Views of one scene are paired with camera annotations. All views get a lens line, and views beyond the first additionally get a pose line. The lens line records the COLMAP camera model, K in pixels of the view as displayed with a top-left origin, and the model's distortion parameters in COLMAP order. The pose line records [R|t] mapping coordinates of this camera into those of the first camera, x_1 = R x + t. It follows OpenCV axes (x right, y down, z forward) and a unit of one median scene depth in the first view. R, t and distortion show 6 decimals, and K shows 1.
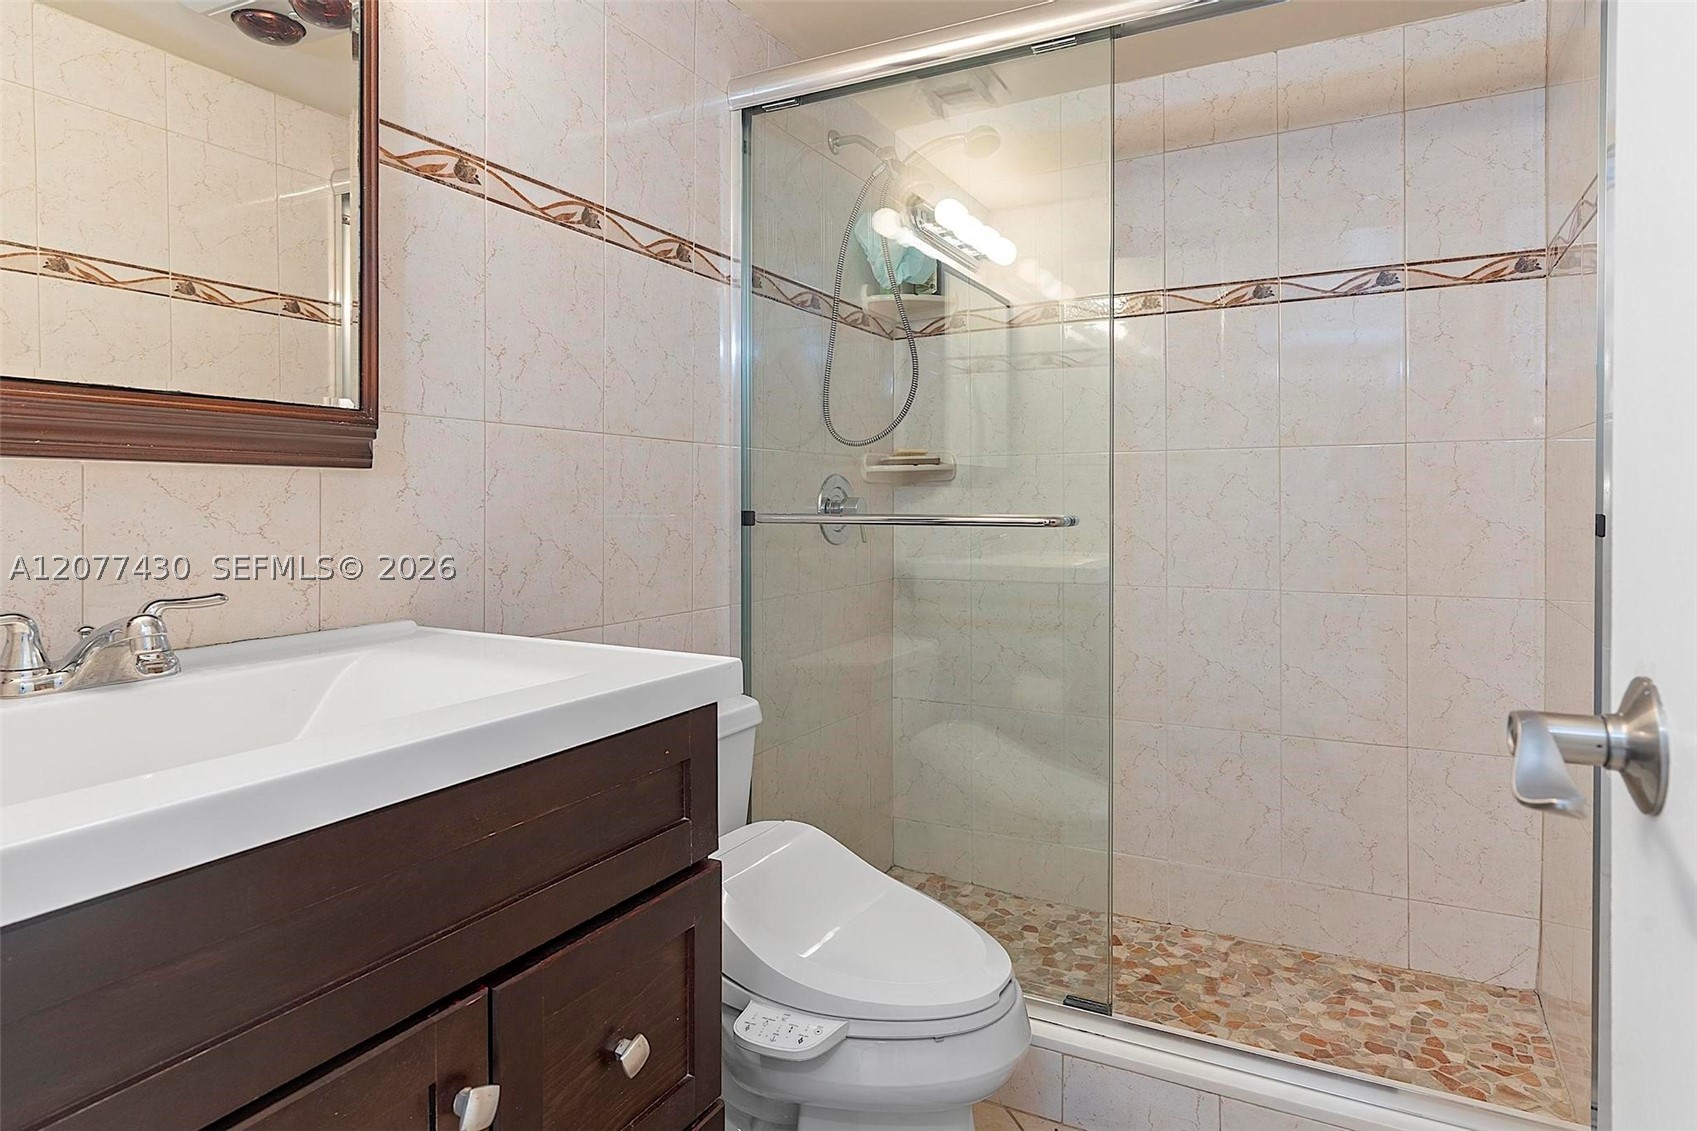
lens RADIAL K [[978.7, 0, 818.5], [0, 978.7, 520.7], [0, 0, 1]] dist [0.002311, 0.003356]
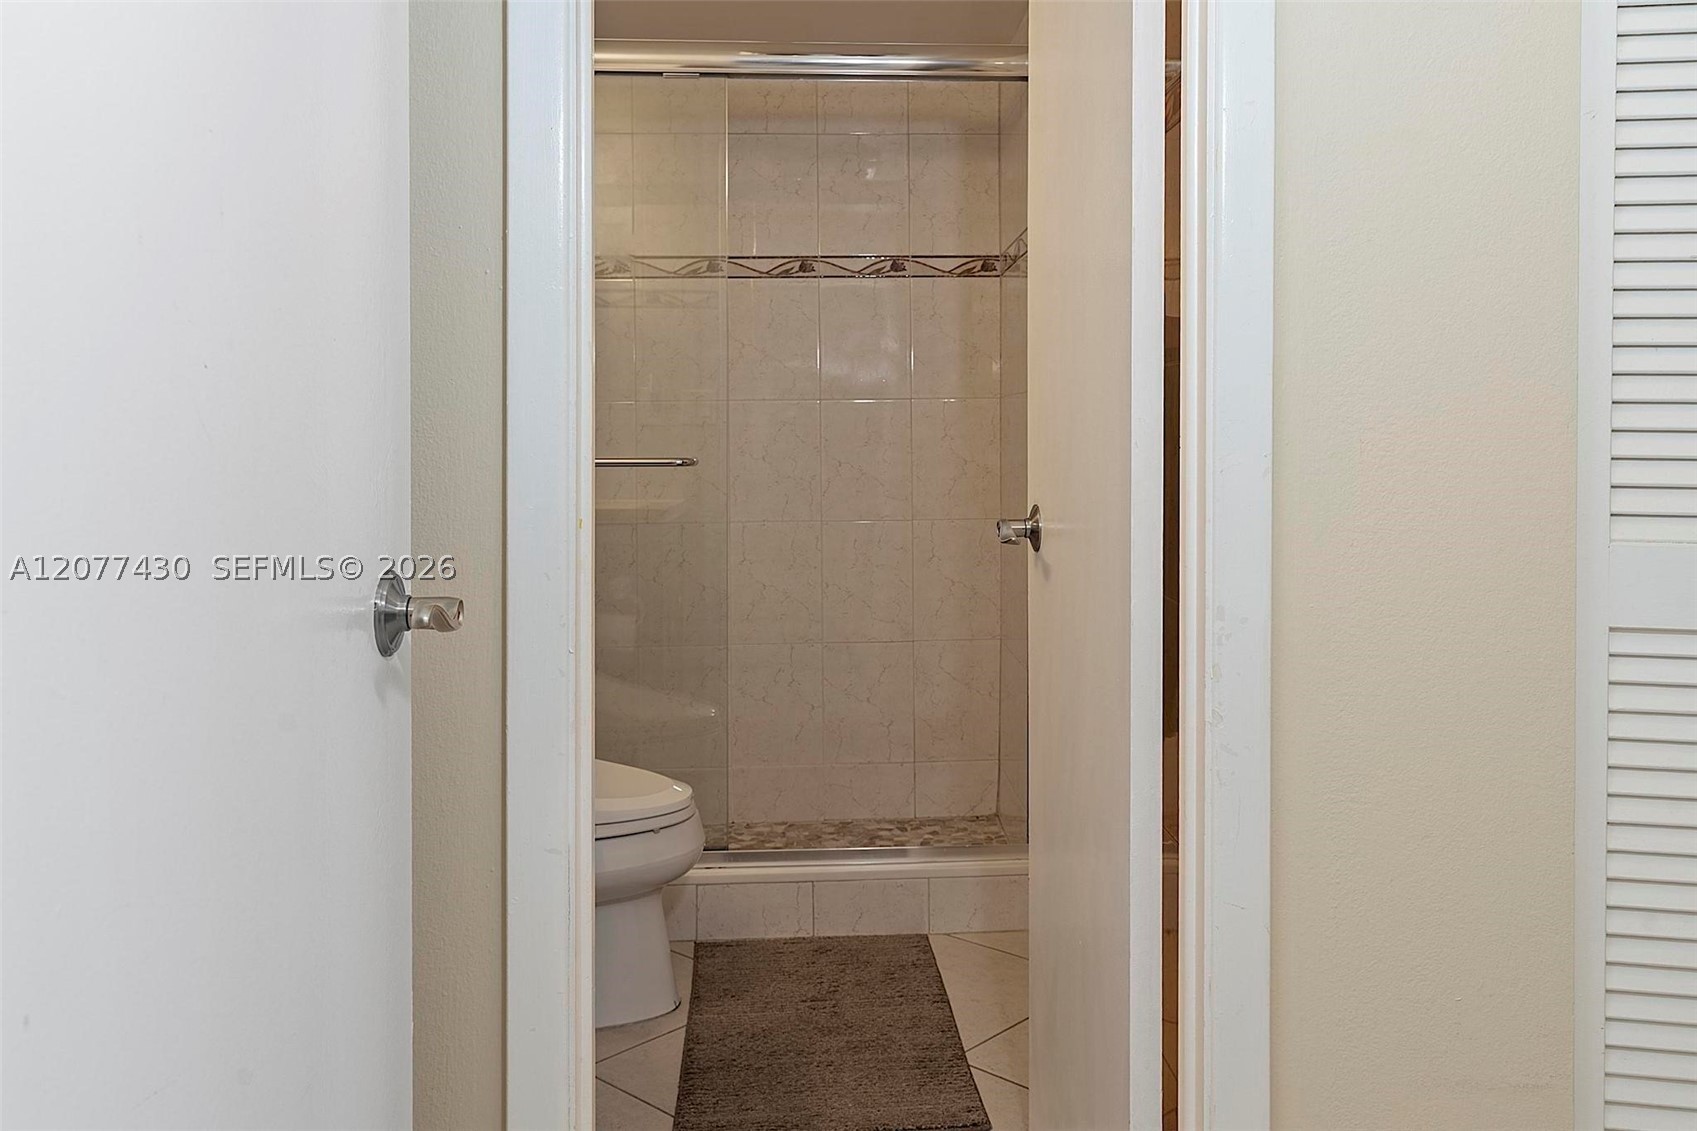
lens RADIAL K [[1329.4, 0, 849.8], [0, 1329.4, 564.9], [0, 0, 1]] dist [-0.001214, 0.003996]
pose [[0.862850, -0.049259, 0.503054, -0.330582], [0.014404, 0.997232, 0.072944, 0.007966], [-0.505254, -0.055694, 0.861171, -0.432269]]
